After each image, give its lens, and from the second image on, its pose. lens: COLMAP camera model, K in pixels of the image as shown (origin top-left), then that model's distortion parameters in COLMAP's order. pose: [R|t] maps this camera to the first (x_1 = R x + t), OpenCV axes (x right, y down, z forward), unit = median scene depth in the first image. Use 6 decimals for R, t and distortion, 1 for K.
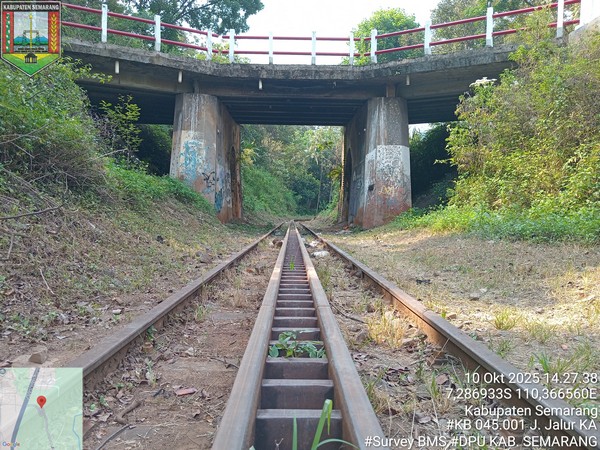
lens RADIAL K [[452.7, 0, 300.0], [0, 452.7, 225.0], [0, 0, 1]] dist [0.078855, -0.143643]
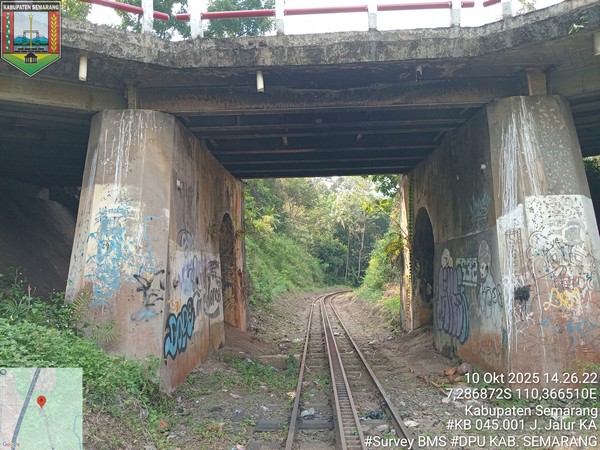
lens RADIAL K [[452.7, 0, 300.0], [0, 452.7, 225.0], [0, 0, 1]] dist [0.078855, -0.143643]
pose [[0.997825, -0.042606, -0.050294, -0.027900], [0.035124, 0.989351, -0.141248, -0.091869], [0.055776, 0.139174, 0.988696, 0.546910]]
